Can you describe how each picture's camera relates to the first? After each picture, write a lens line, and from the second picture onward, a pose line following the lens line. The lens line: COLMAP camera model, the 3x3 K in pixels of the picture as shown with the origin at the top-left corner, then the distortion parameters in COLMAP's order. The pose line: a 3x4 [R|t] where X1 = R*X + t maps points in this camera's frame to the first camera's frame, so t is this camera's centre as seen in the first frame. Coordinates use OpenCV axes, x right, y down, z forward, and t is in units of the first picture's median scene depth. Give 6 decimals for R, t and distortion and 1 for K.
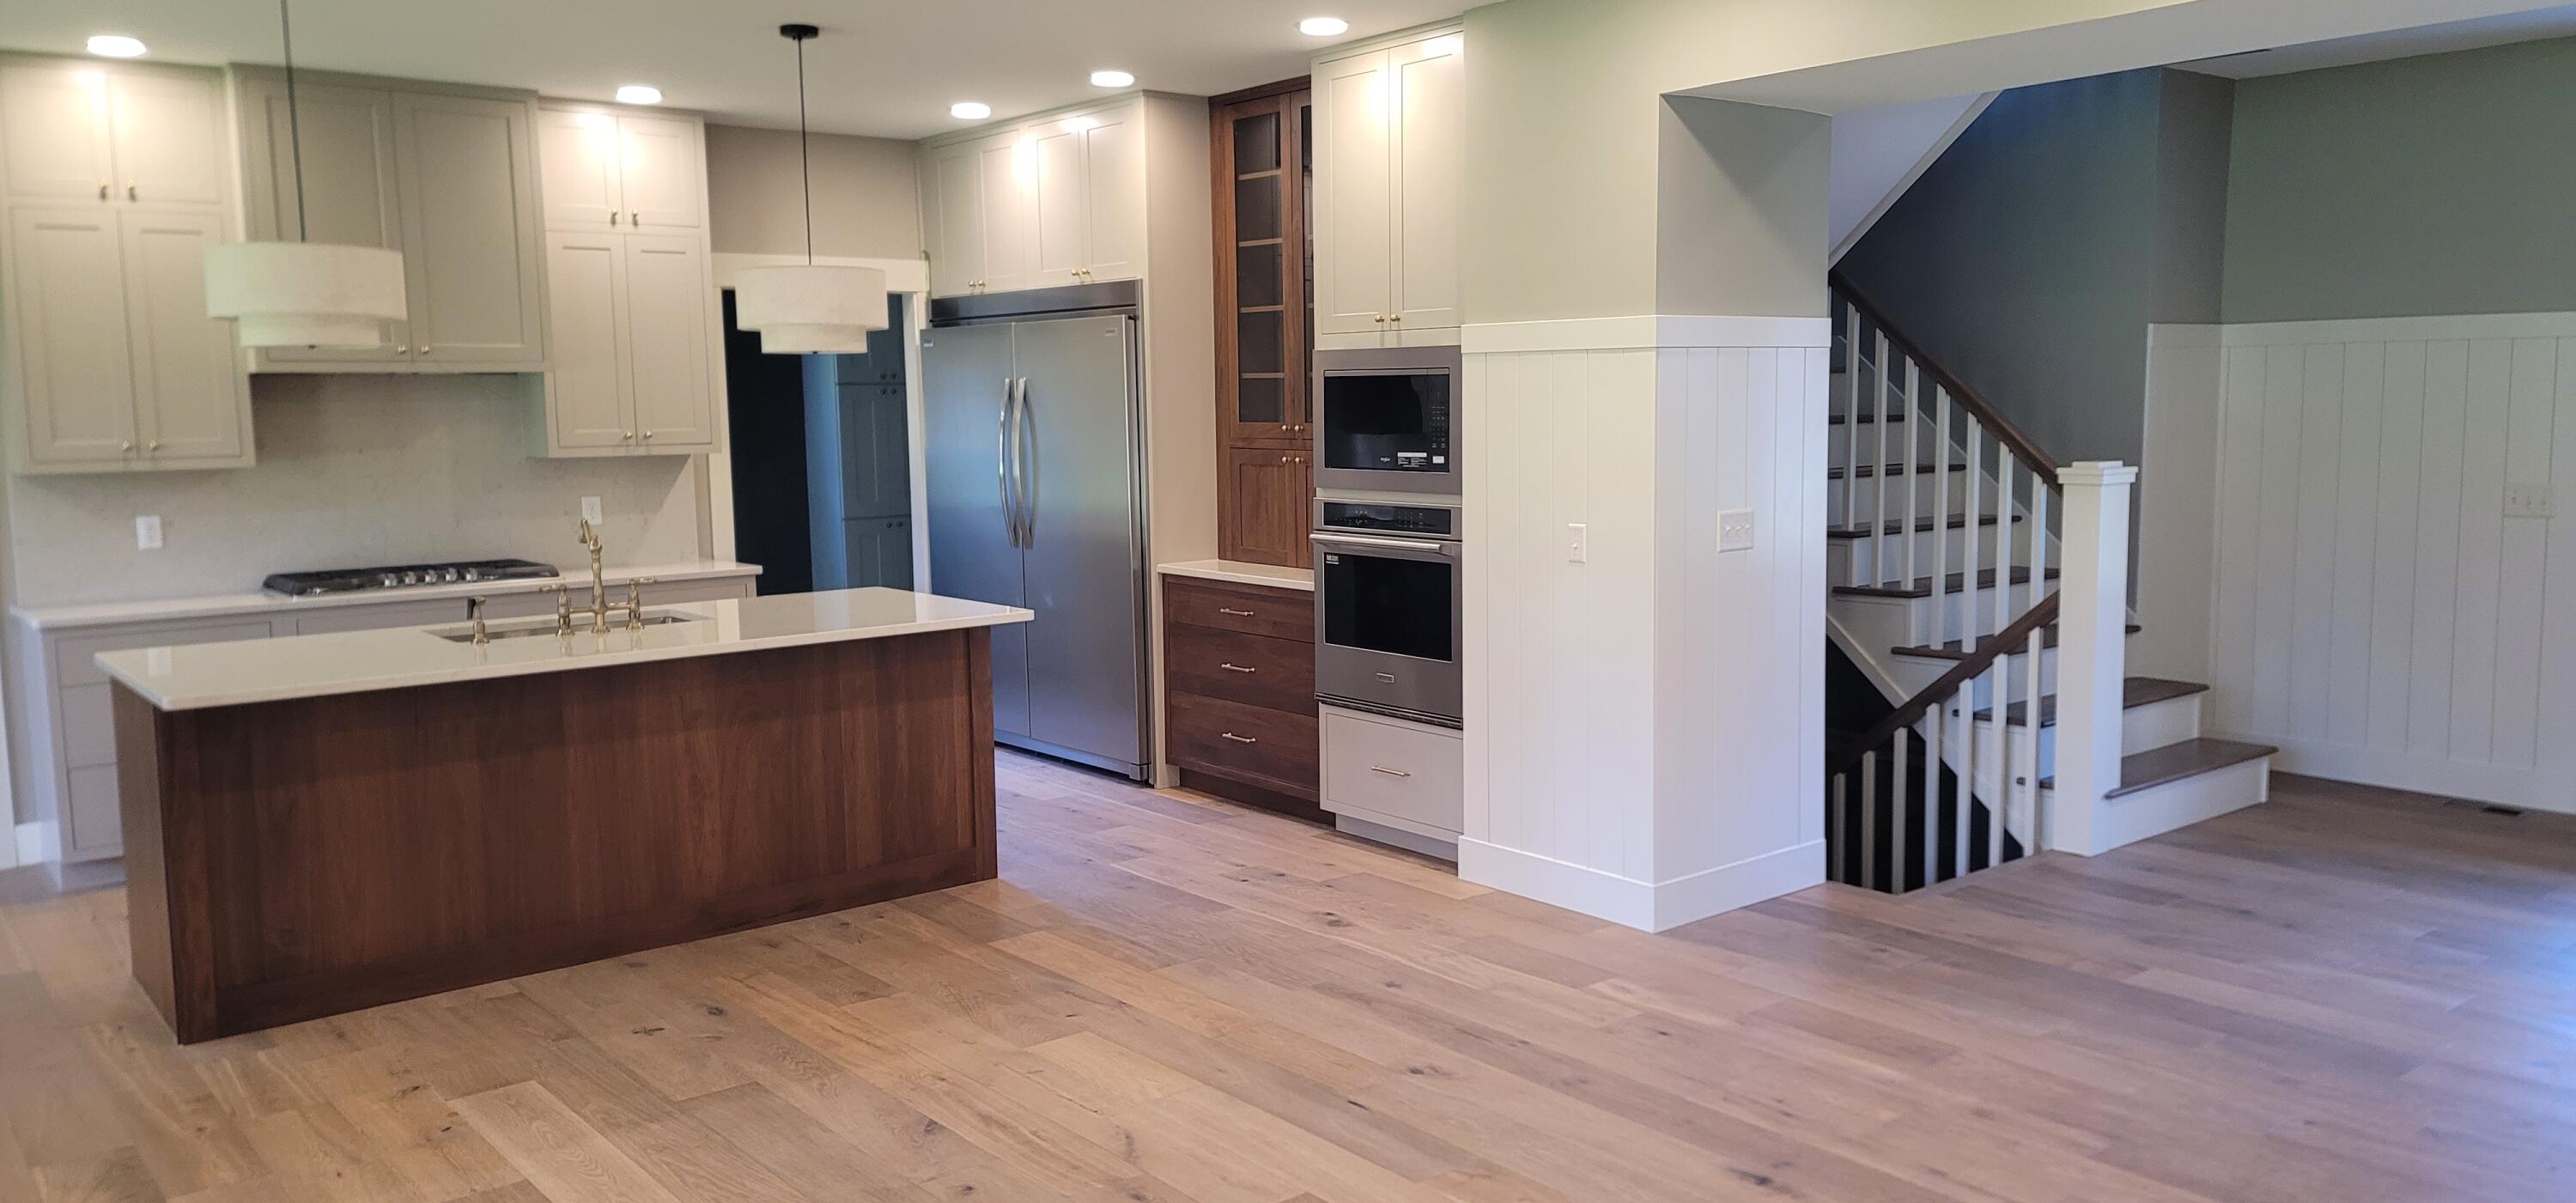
lens RADIAL K [[1874.7, 0, 1316.1], [0, 1874.7, 595.5], [0, 0, 1]] dist [0.095108, -0.079334]
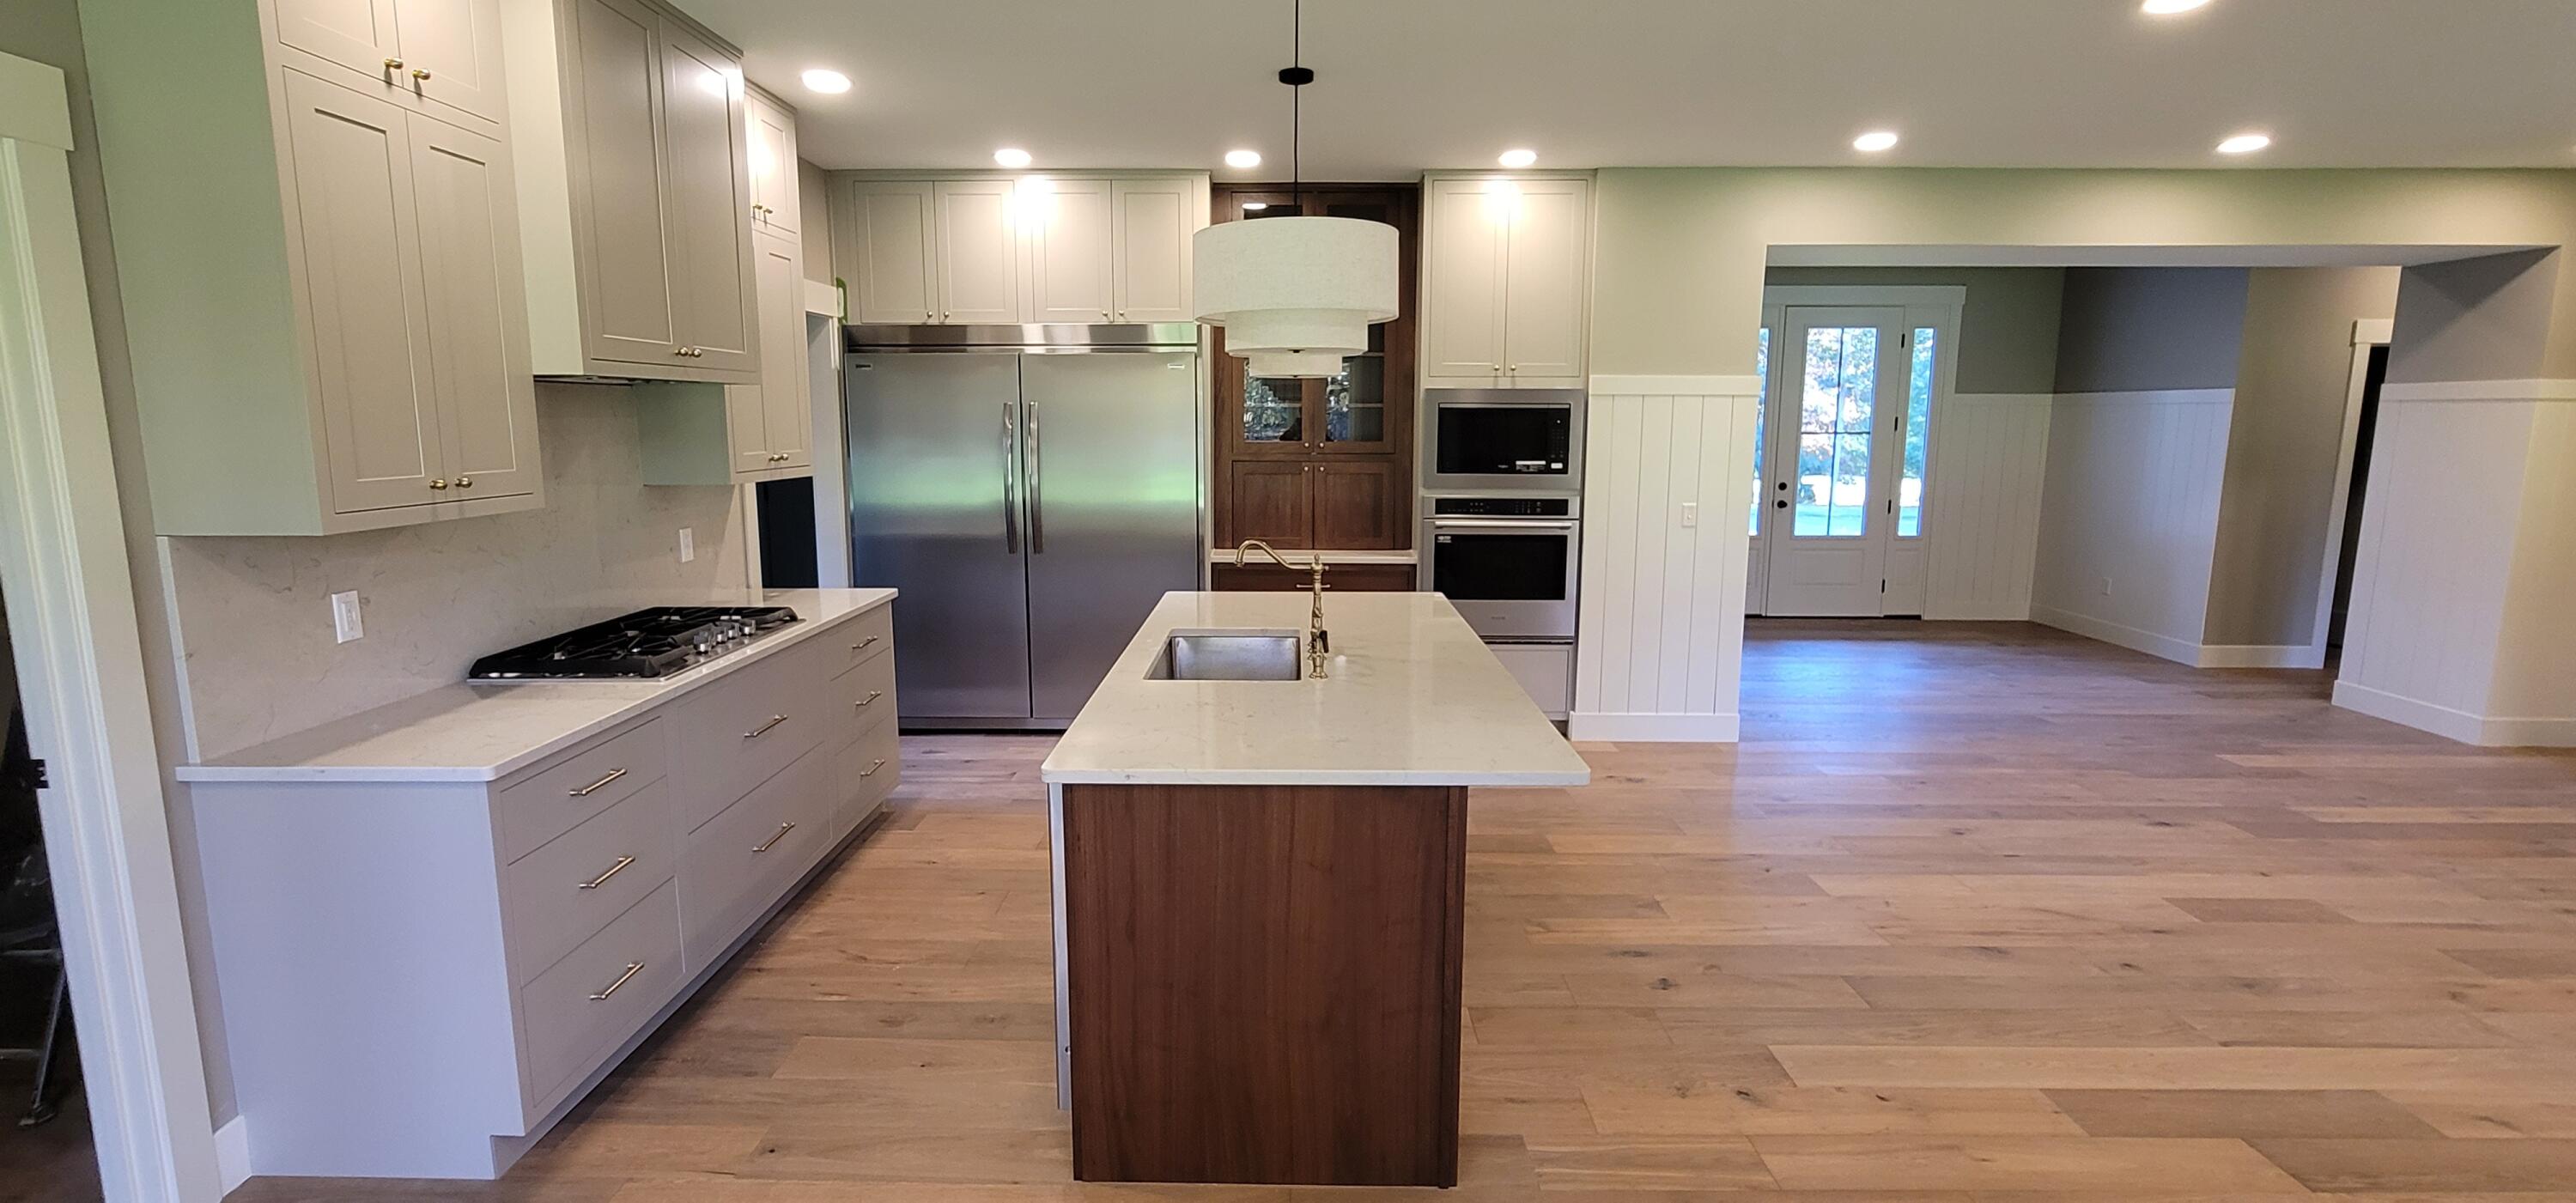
lens RADIAL K [[1160.7, 0, 1274.4], [0, 1160.7, 596.4], [0, 0, 1]] dist [-0.006623, 0.000114]
pose [[0.648985, -0.099950, 0.754207, -0.809228], [0.072206, 0.994950, 0.069722, -0.051168], [-0.757367, 0.009210, 0.652924, 0.590096]]
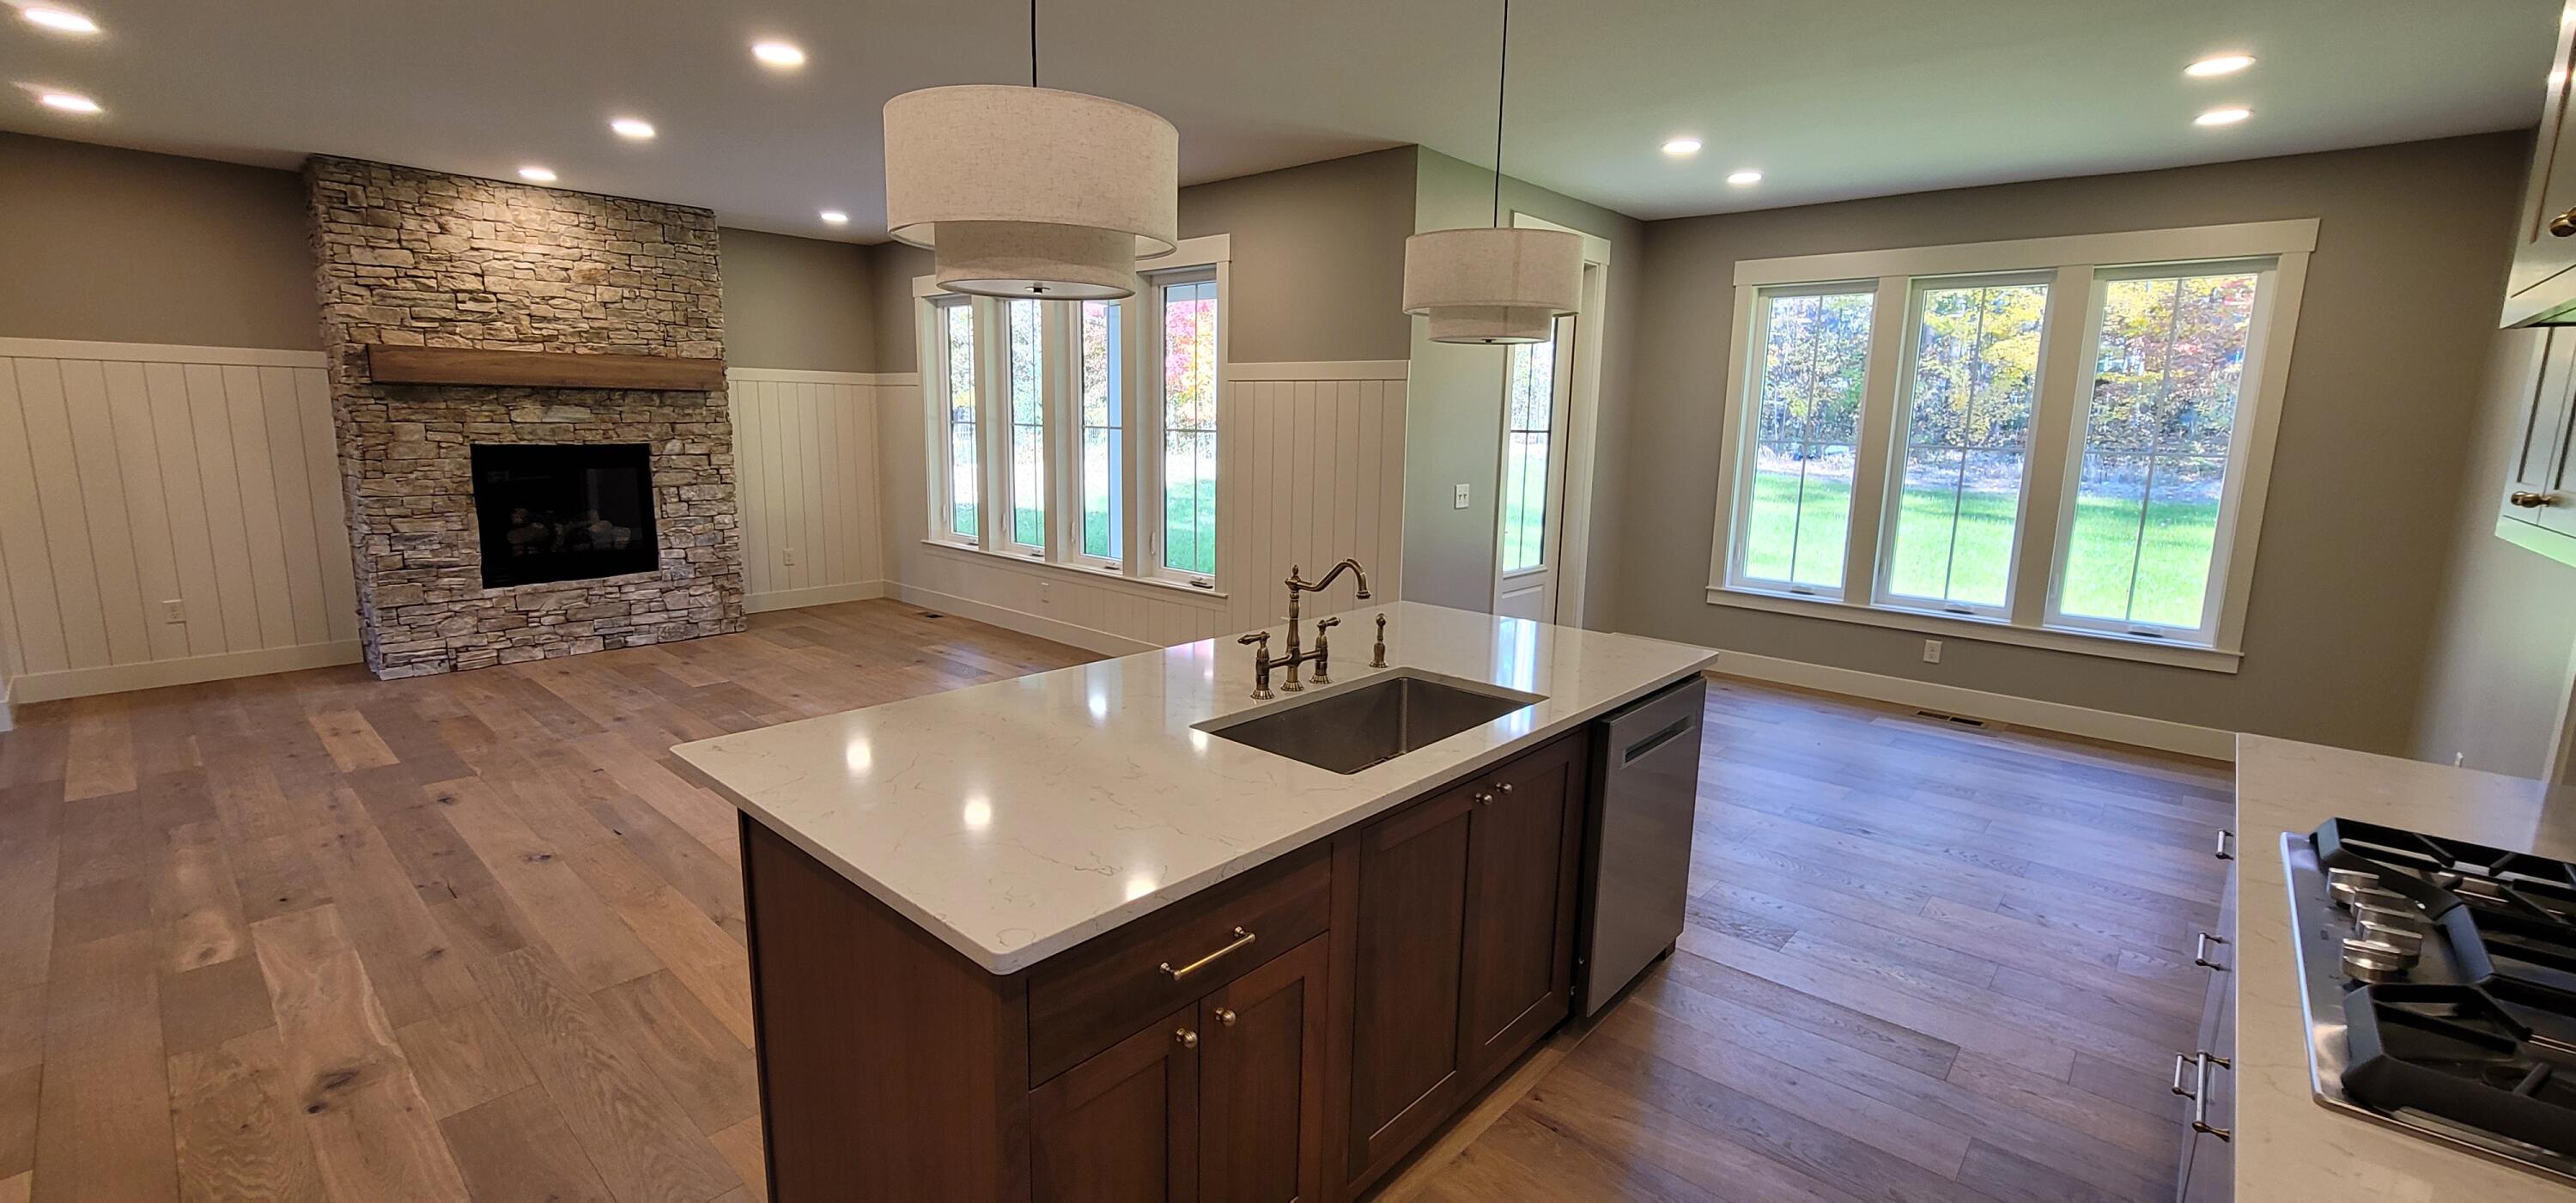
lens RADIAL K [[1053.8, 0, 1278.6], [0, 1053.8, 594.3], [0, 0, 1]] dist [-0.005407, 0.000347]
pose [[-0.989885, 0.020366, -0.140402, -0.296903], [-0.019852, 0.960022, 0.279220, -0.134247], [0.140475, 0.279183, -0.949907, 1.339932]]
